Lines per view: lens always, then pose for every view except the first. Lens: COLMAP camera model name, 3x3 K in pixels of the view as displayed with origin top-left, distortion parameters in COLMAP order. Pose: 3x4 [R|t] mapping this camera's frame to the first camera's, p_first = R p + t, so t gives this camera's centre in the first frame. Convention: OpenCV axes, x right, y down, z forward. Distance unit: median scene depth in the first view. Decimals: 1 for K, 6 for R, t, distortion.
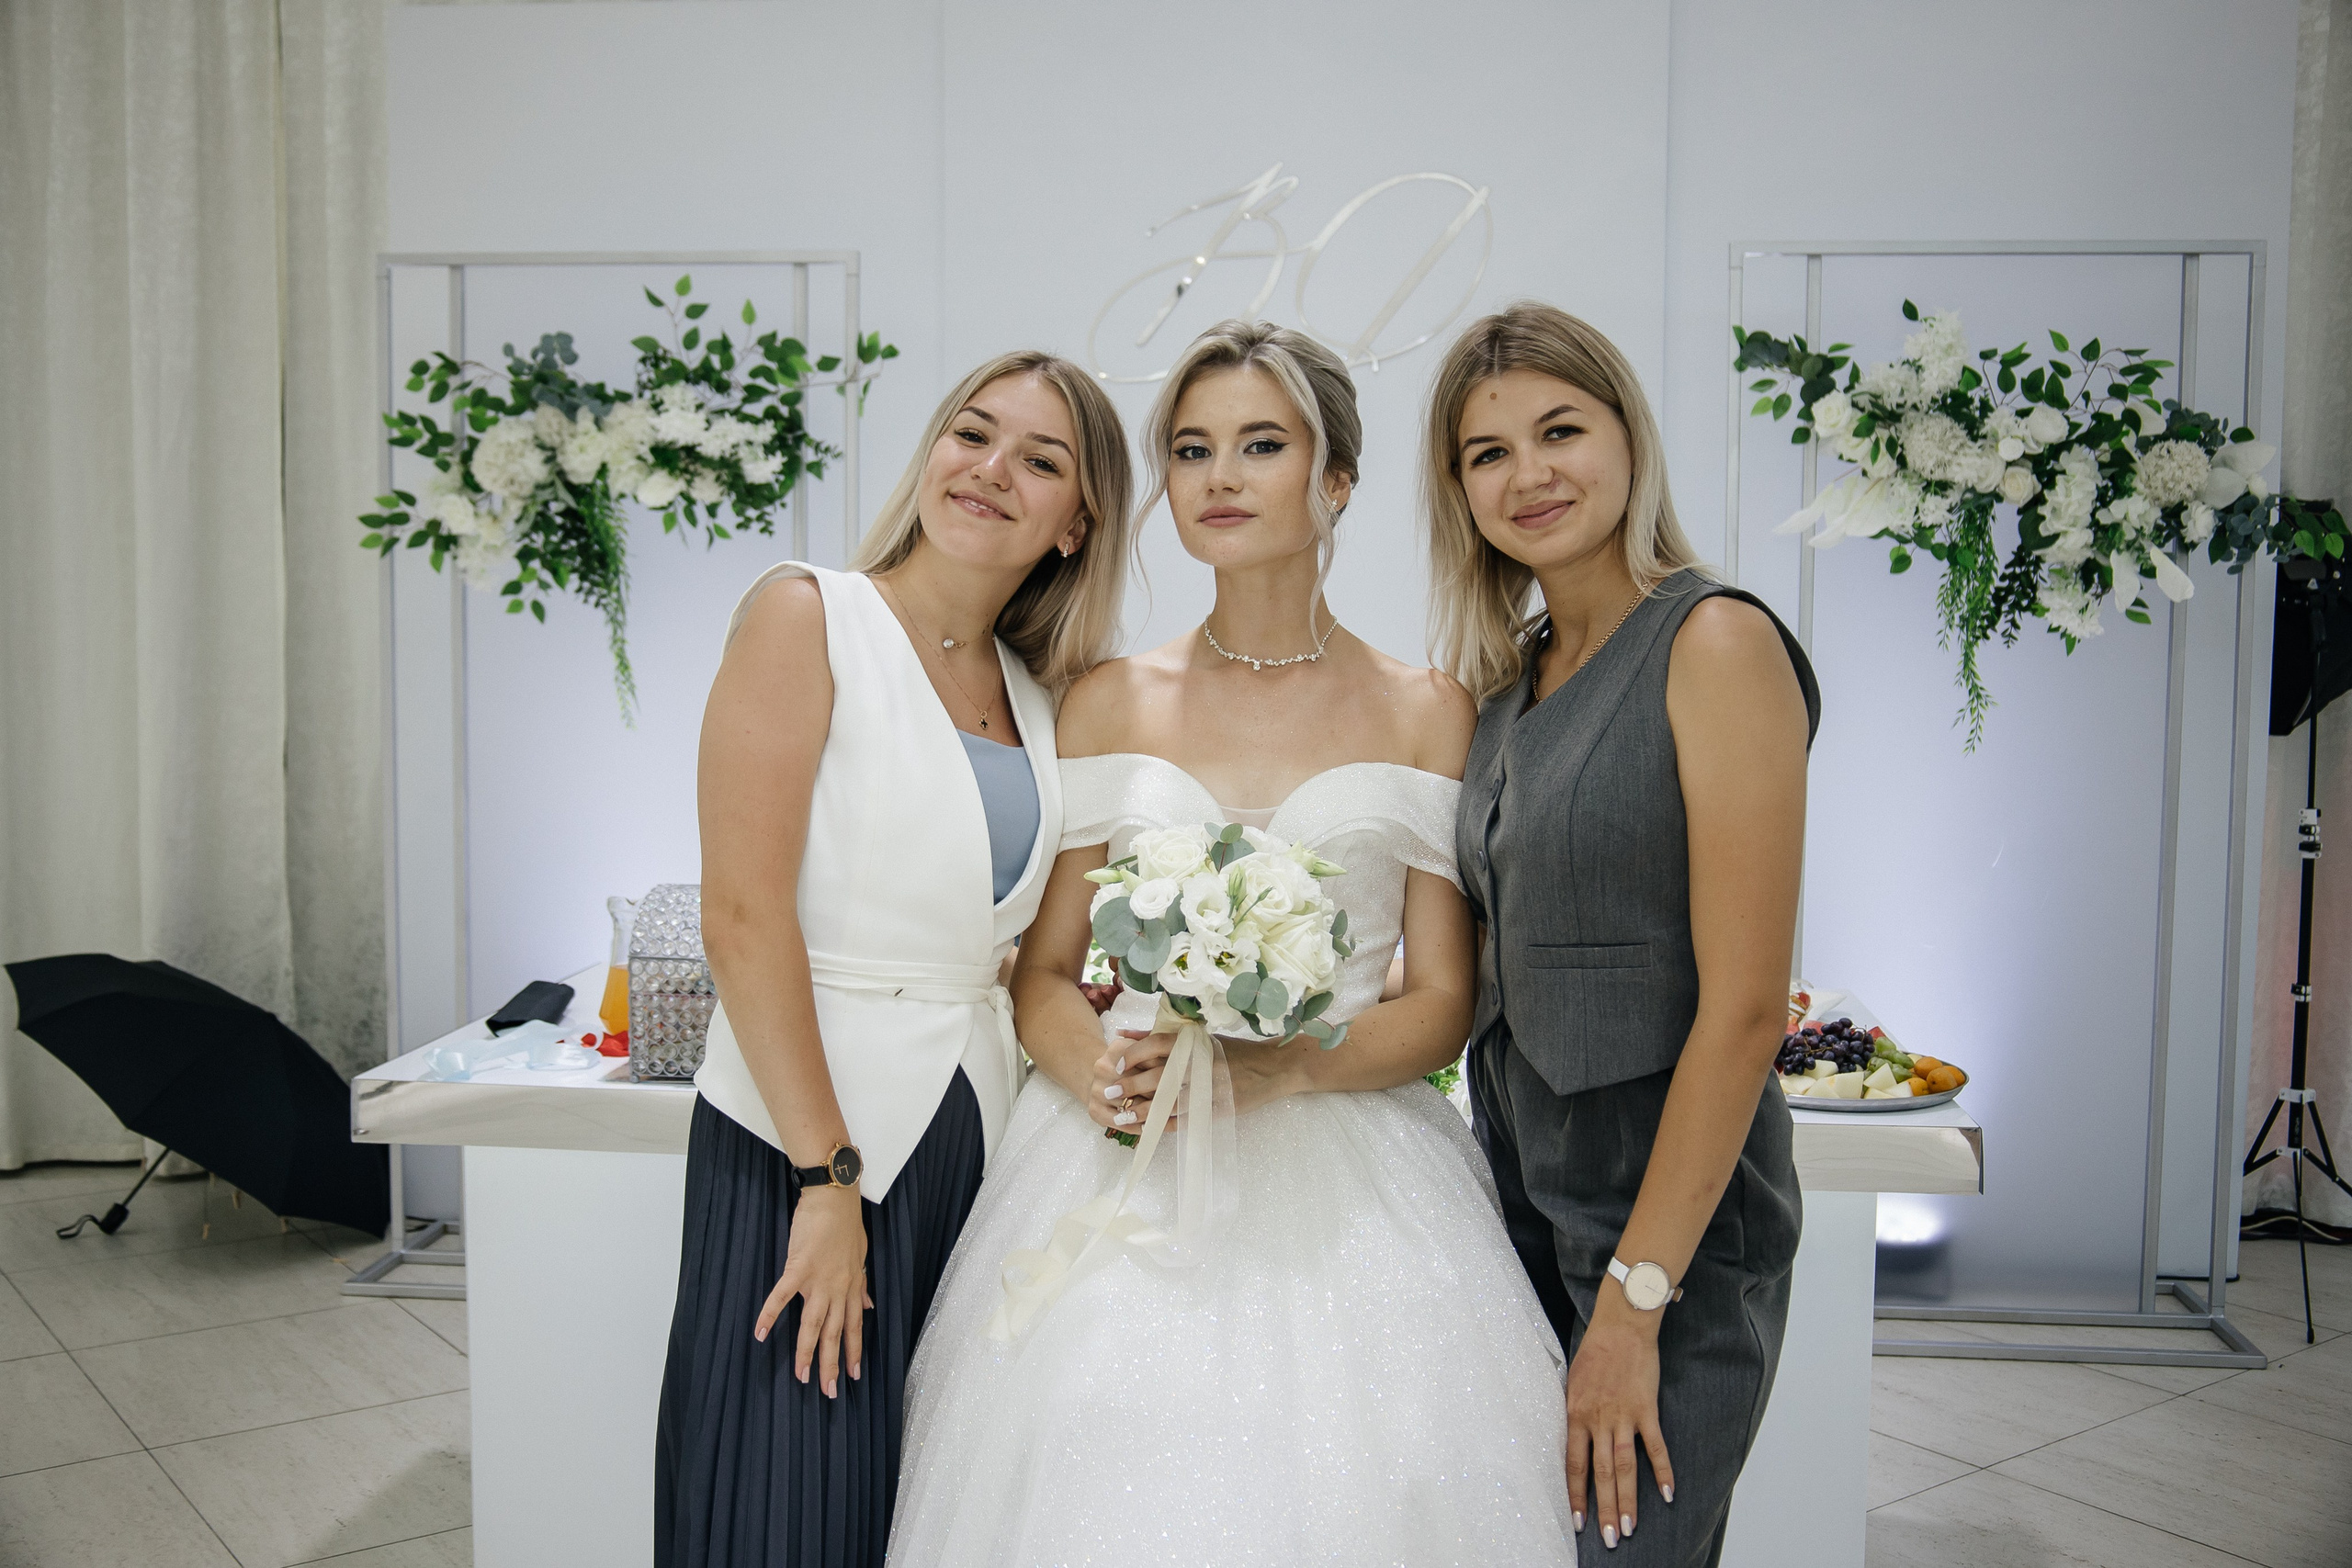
lens RADIAL K [[2345.8, 0, 1157.6], [0, 2345.8, 795.4], [0, 0, 1]] dist [-0.017326, 0.000000]
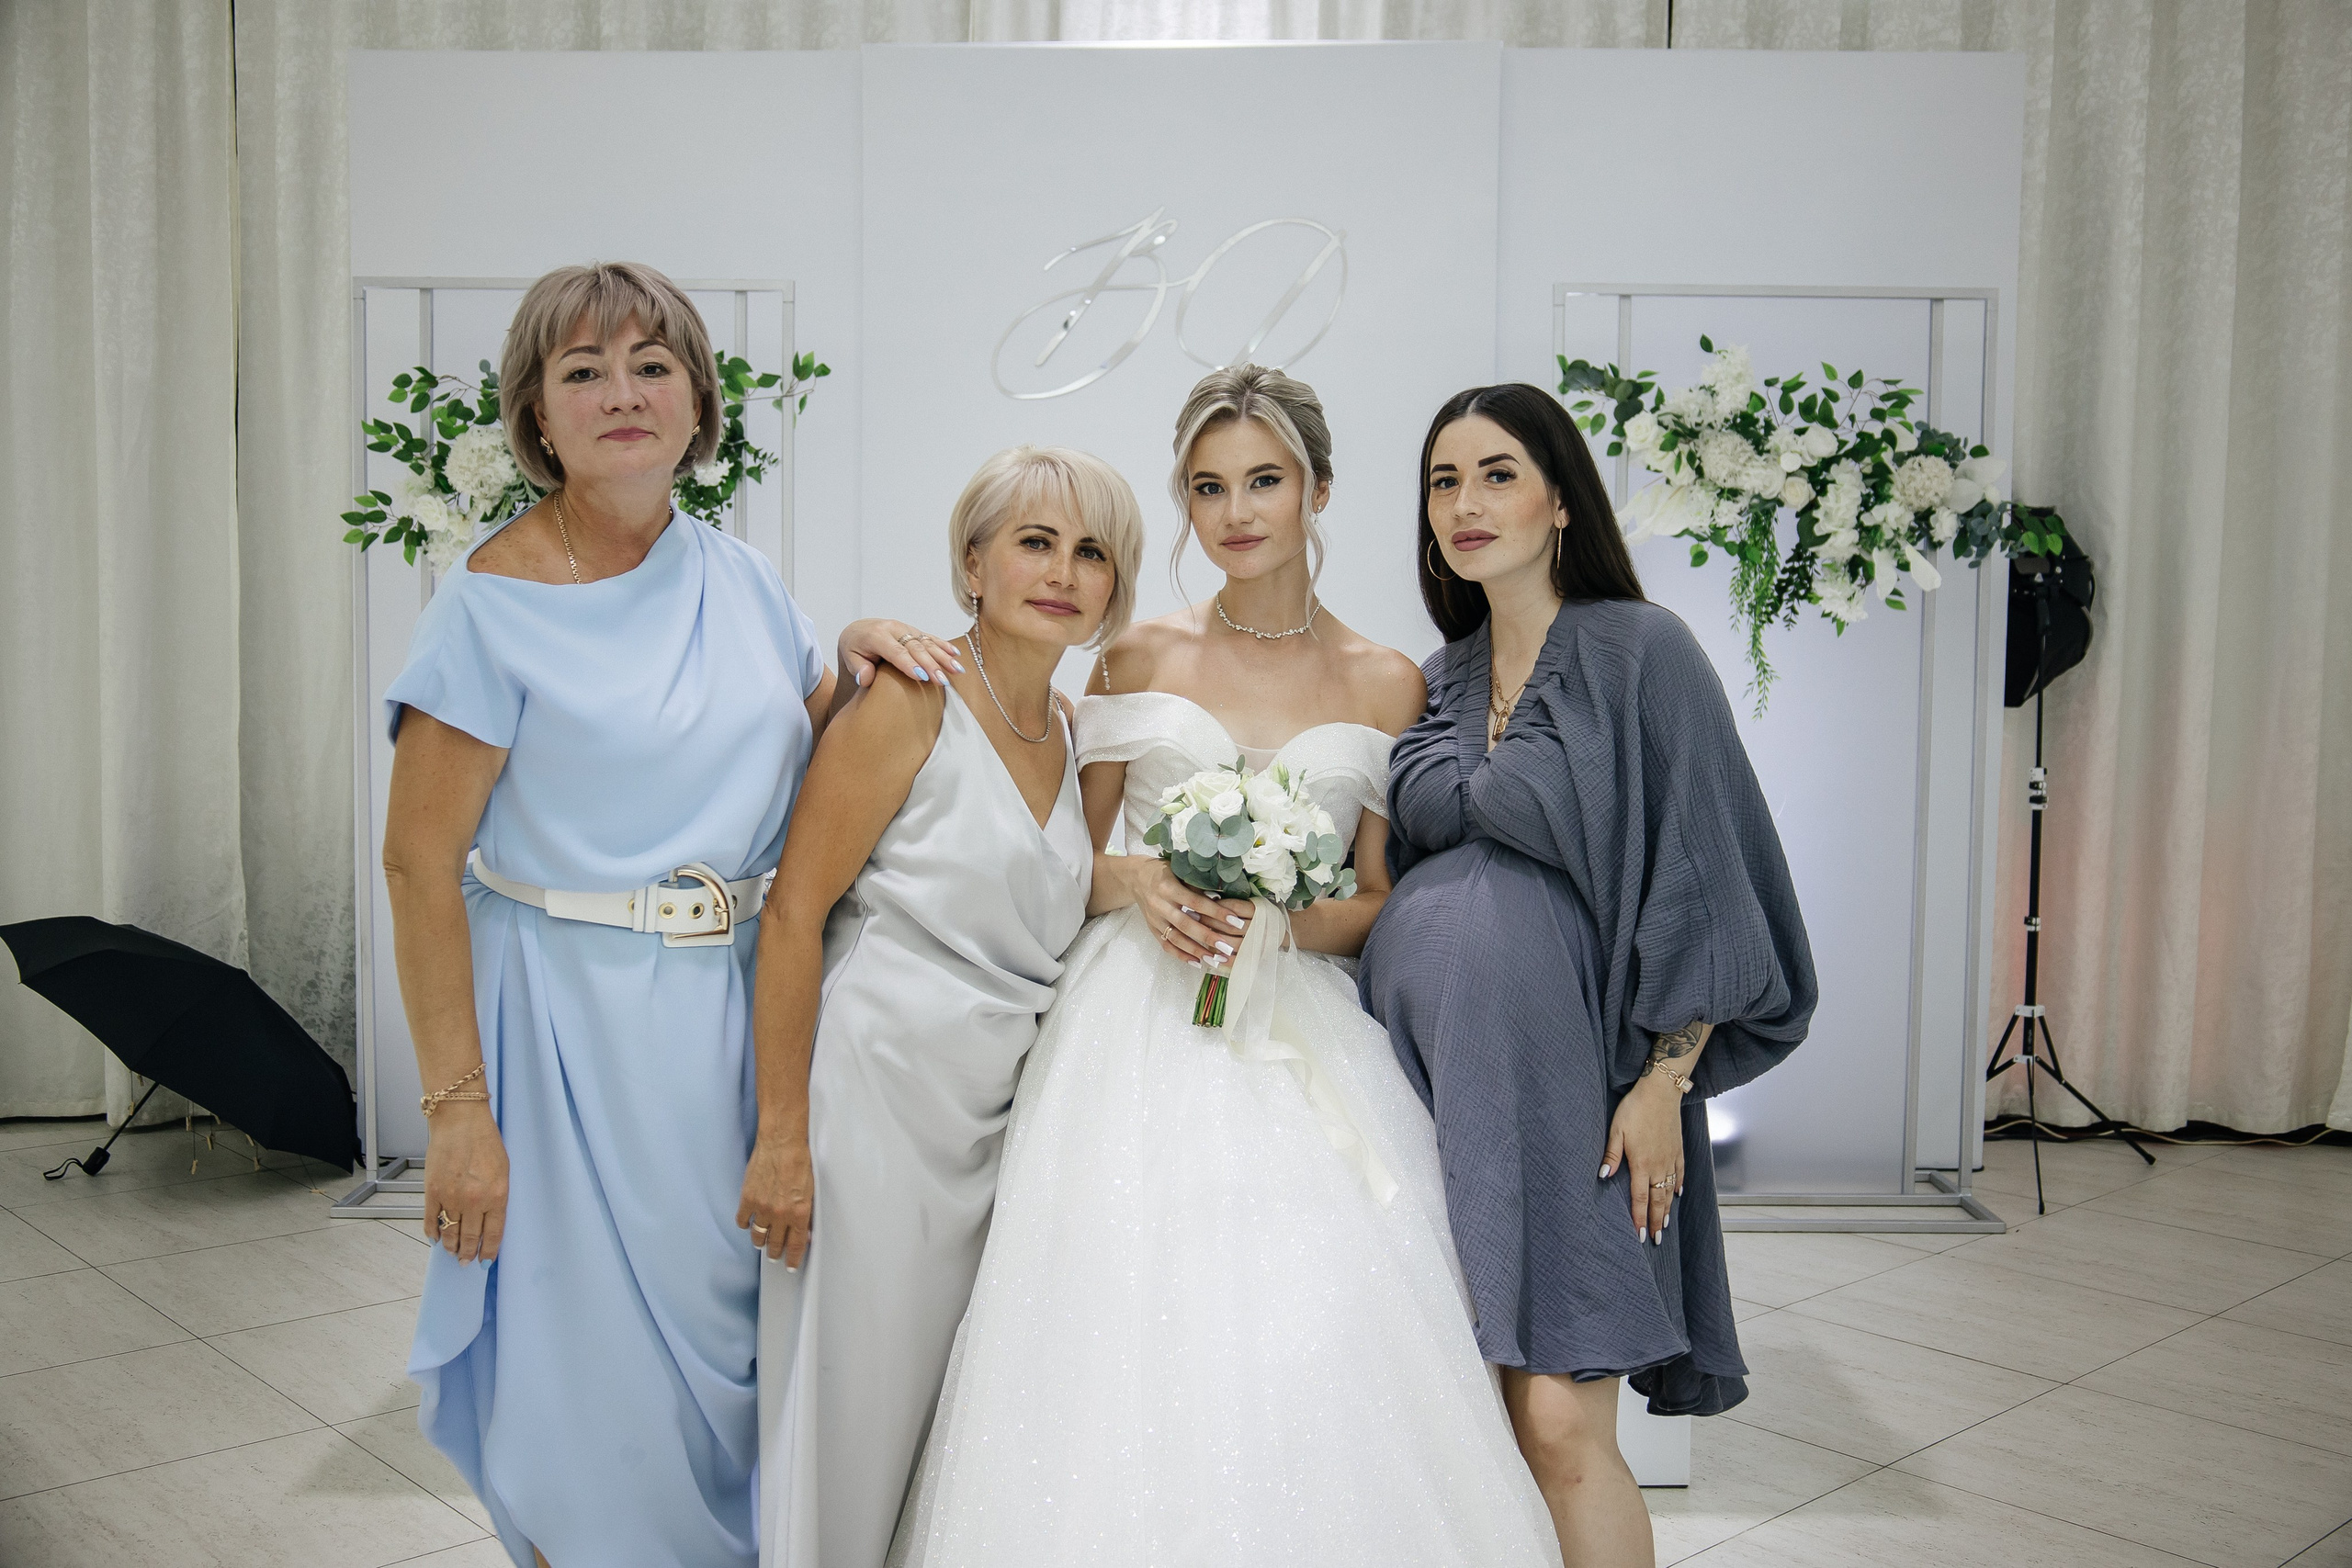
lens RADIAL K [[2345.8, 0, 1181.2], [0, 2345.8, 802.2], [0, 0, 1]] dist [-0.017326, 0.000000]
pose [[0.995791, -0.007708, 0.091334, -0.048546], [0.007461, 0.999968, 0.003048, 0.017107], [-0.091354, -0.002354, 0.995816, -0.143763]]
